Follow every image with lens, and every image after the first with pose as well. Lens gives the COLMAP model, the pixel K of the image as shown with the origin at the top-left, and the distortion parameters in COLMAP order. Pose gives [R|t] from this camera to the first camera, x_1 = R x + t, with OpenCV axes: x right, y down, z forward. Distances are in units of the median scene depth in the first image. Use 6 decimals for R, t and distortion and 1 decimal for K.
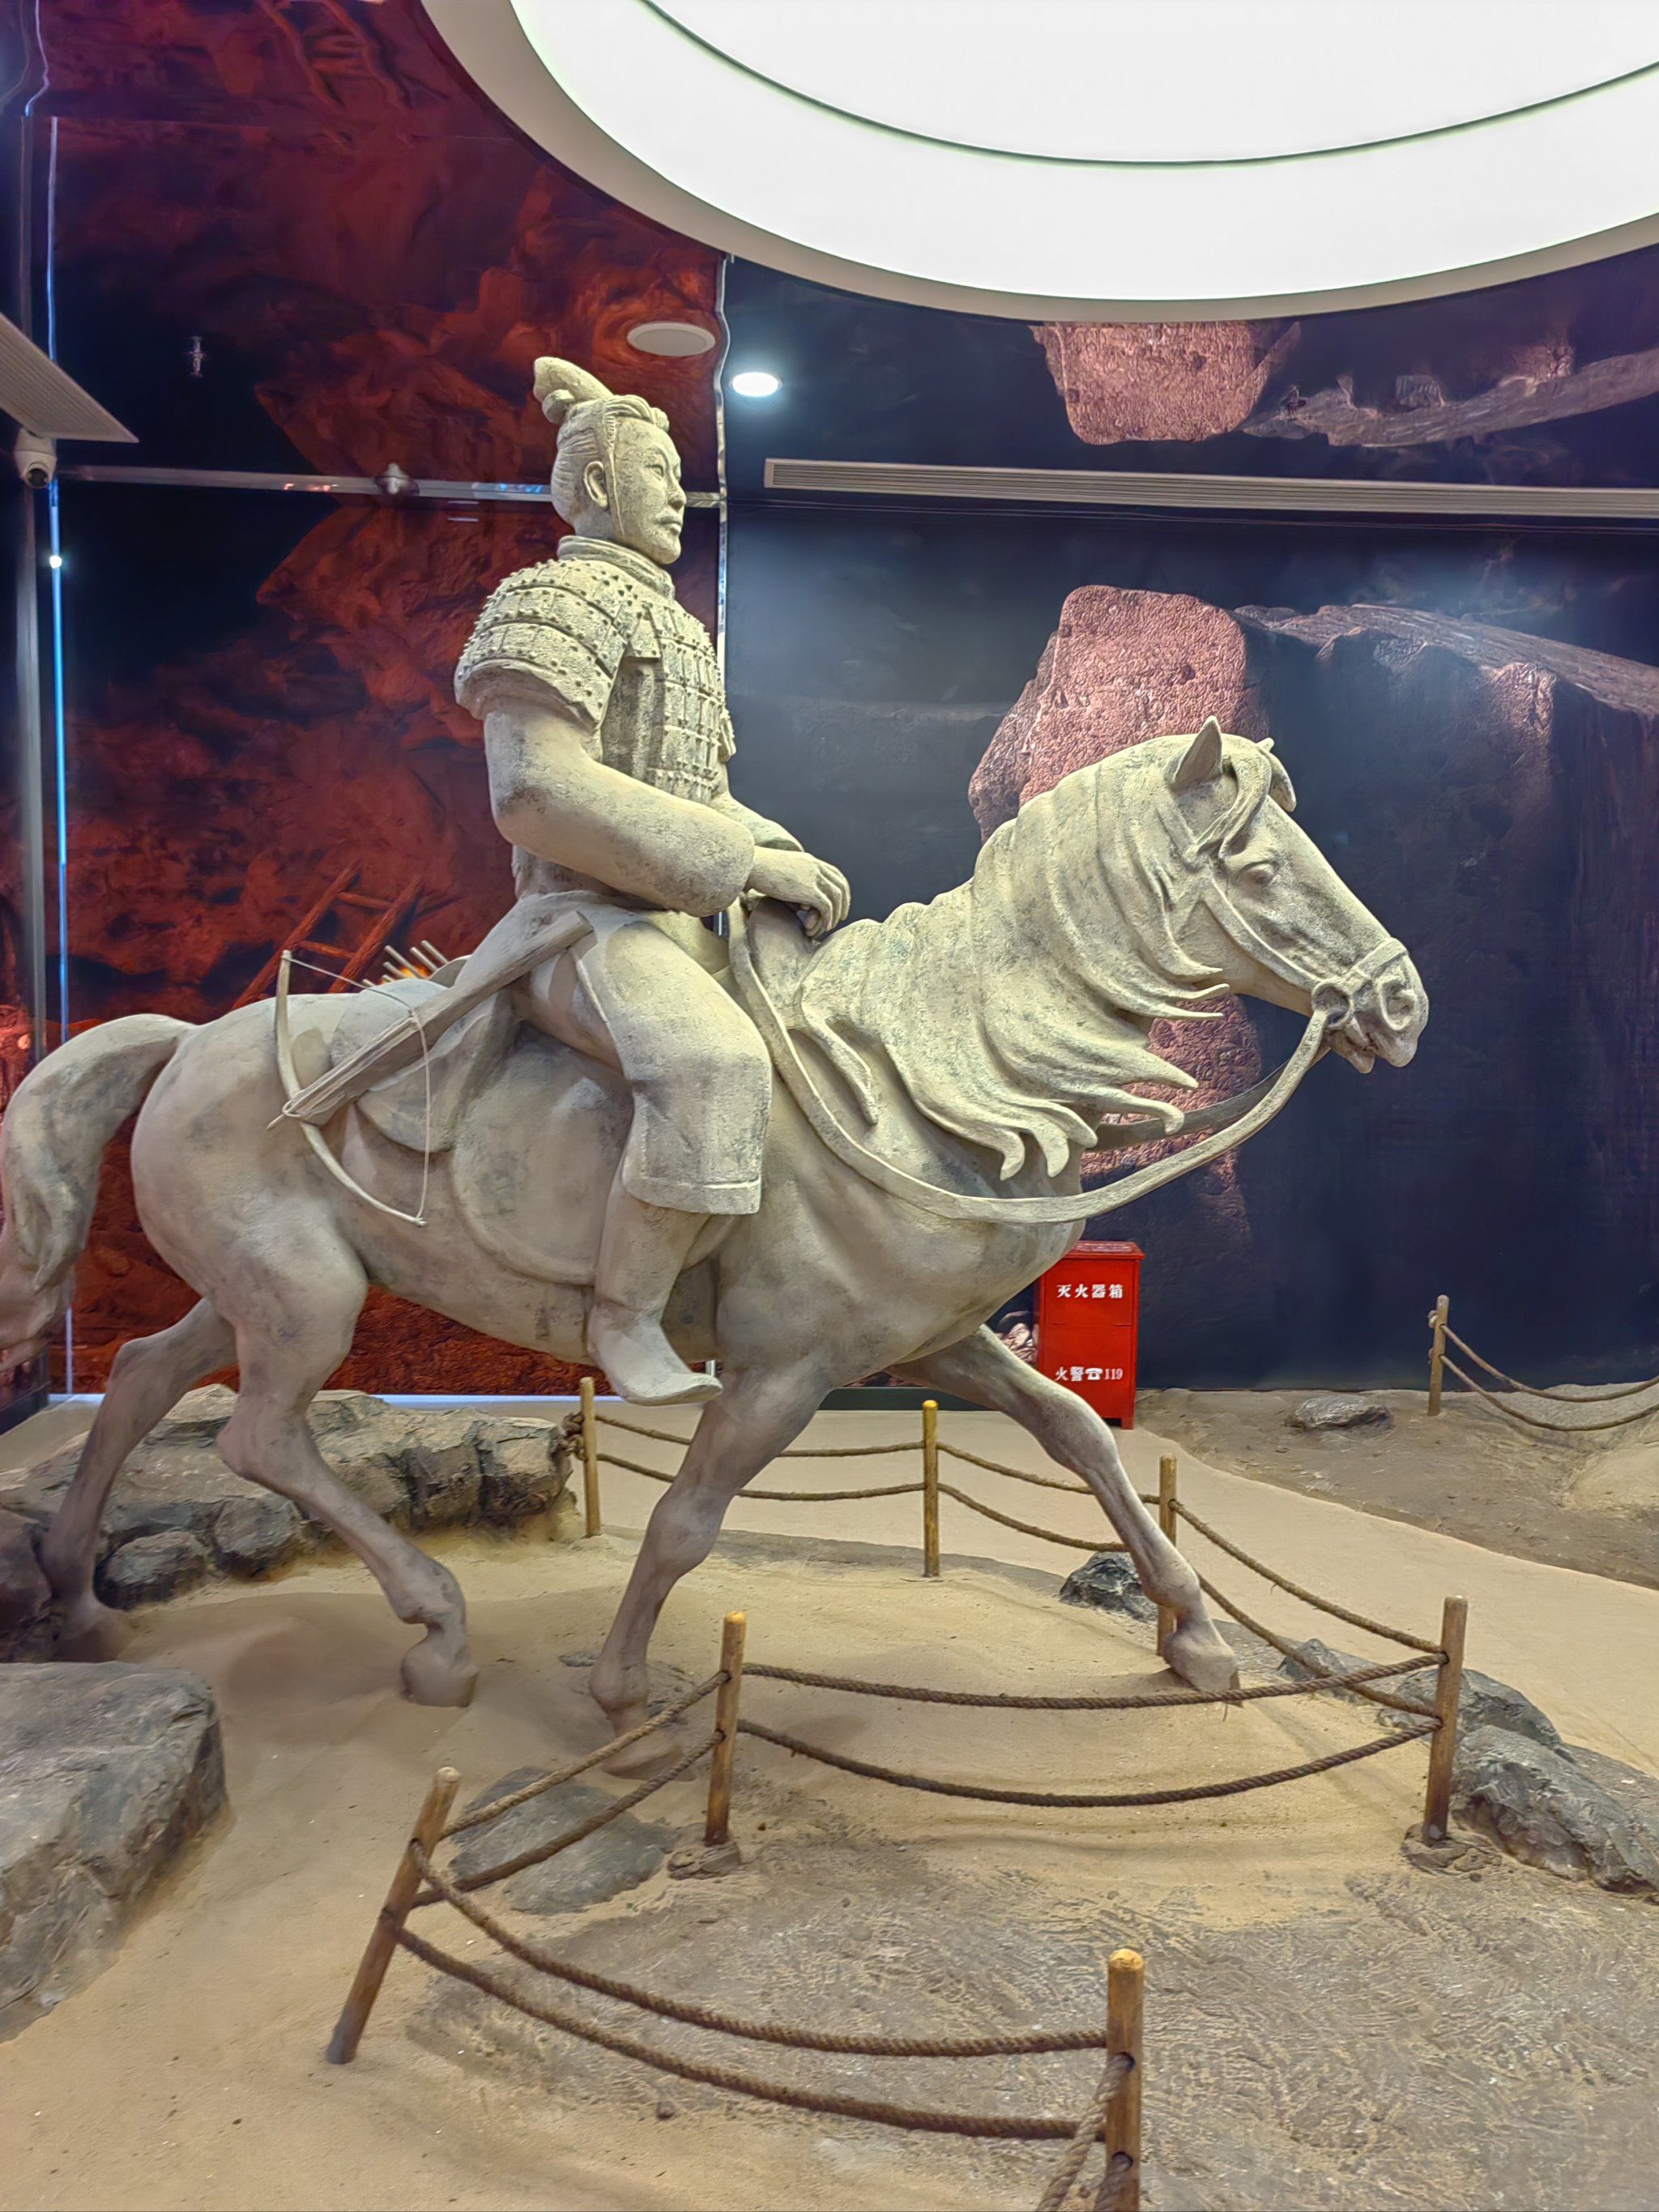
lens RADIAL K [[1751.8, 0, 849.1], [0, 1751.8, 1086.3], [0, 0, 1]] dist [-0.003962, 0.064086]
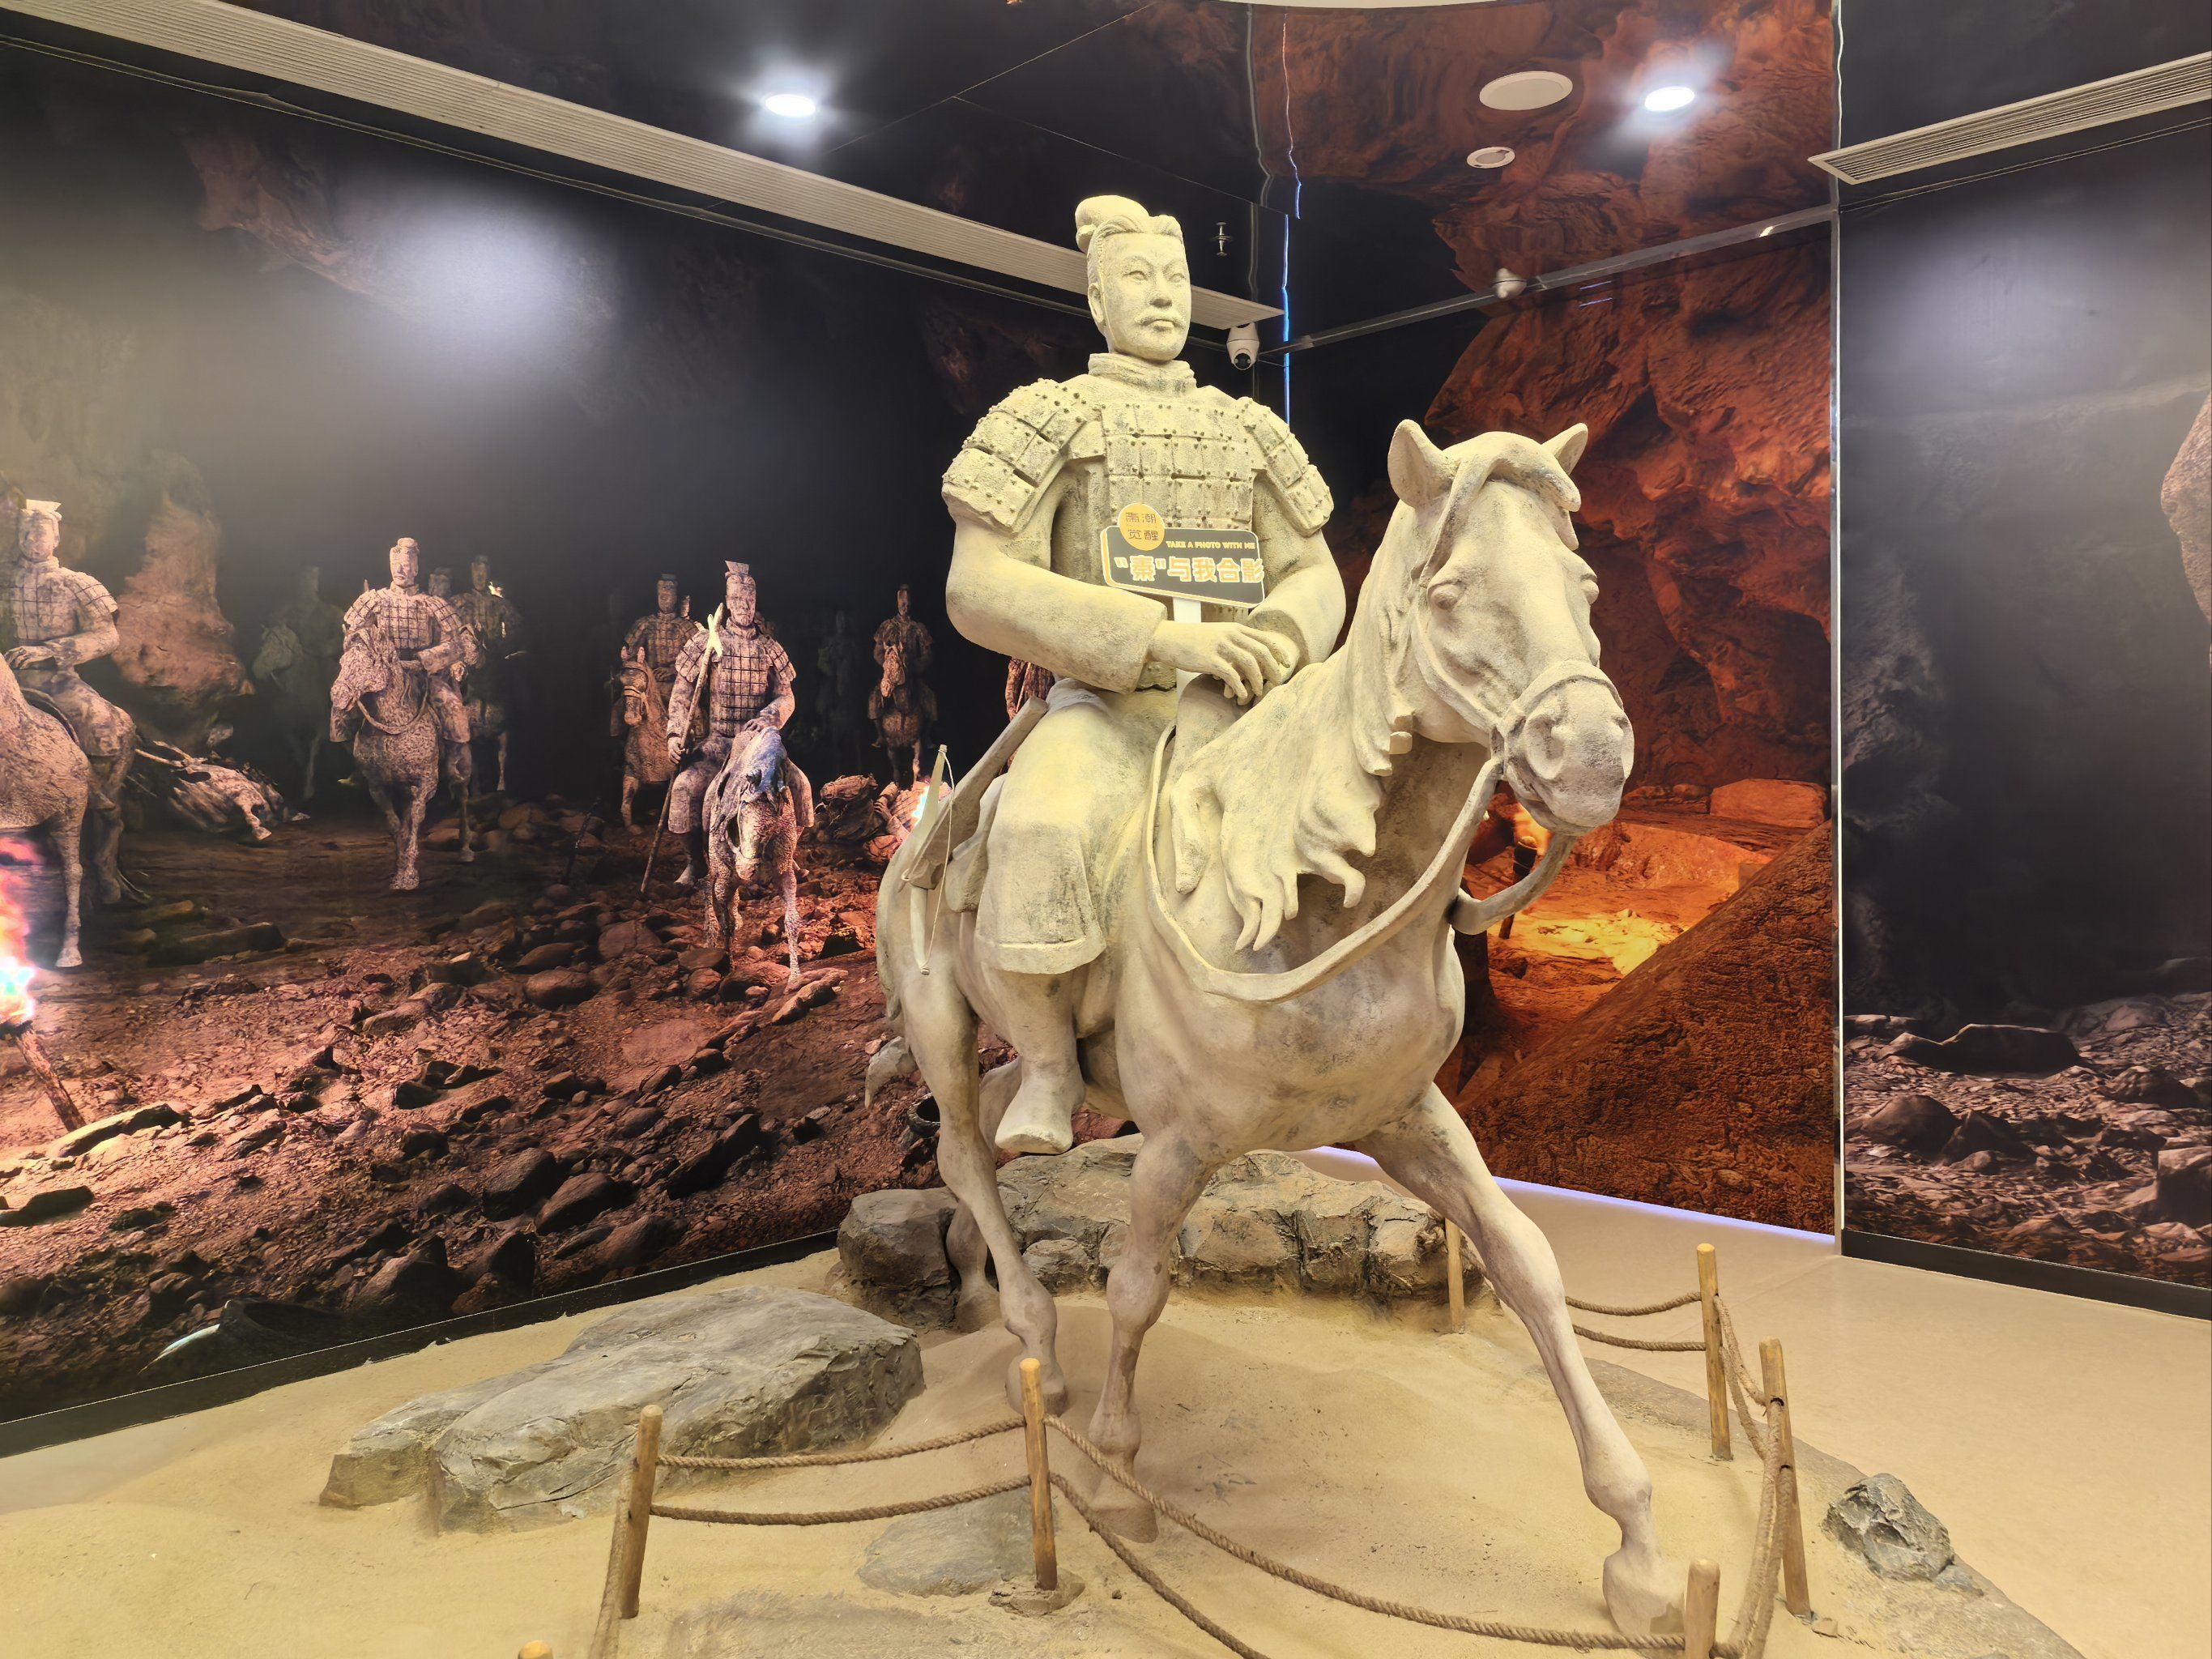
lens RADIAL K [[1751.5, 0, 1126.1], [0, 1751.5, 808.2], [0, 0, 1]] dist [0.063856, -0.075823]
pose [[0.658511, -0.020318, -0.752297, 0.675929], [-0.016201, 0.999021, -0.041163, 0.014043], [0.752397, 0.039294, 0.657537, 0.302436]]
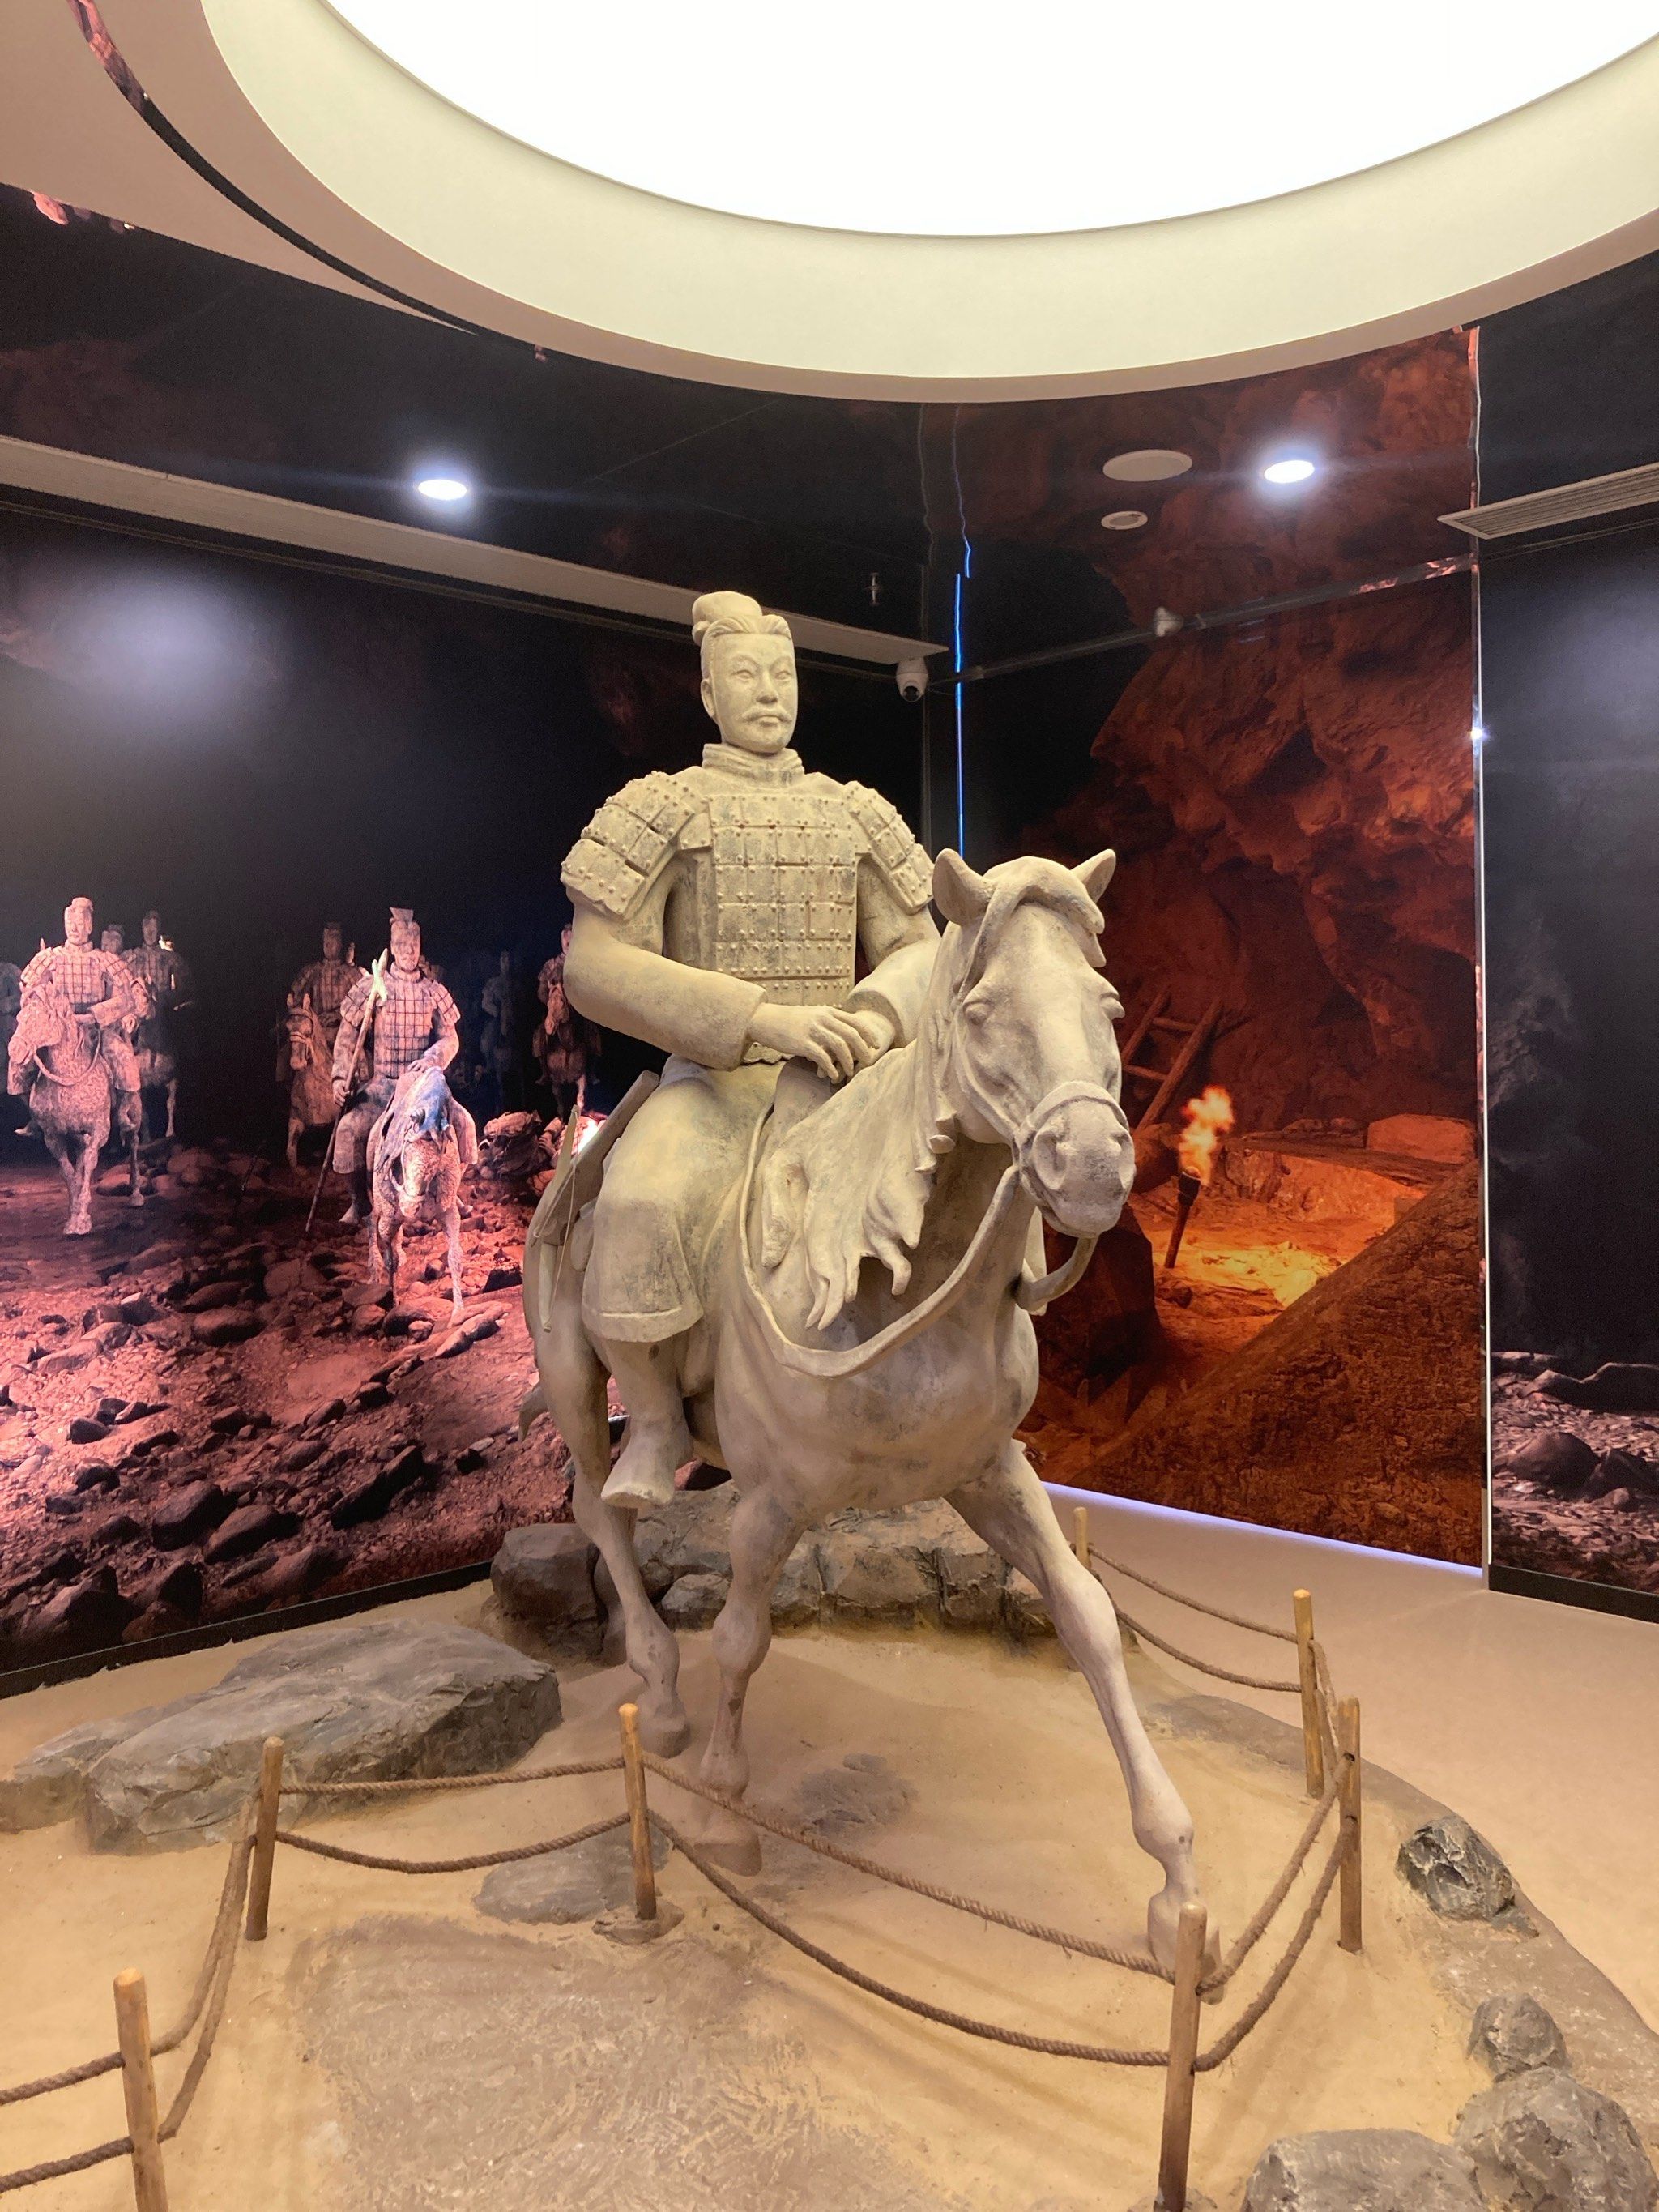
lens RADIAL K [[1825.8, 0, 806.3], [0, 1825.8, 1068.1], [0, 0, 1]] dist [0.030828, -0.039822]
pose [[0.633972, -0.031438, -0.772716, 0.809028], [-0.016200, 0.998414, -0.053912, -0.036137], [0.773186, 0.046697, 0.632458, 0.295128]]
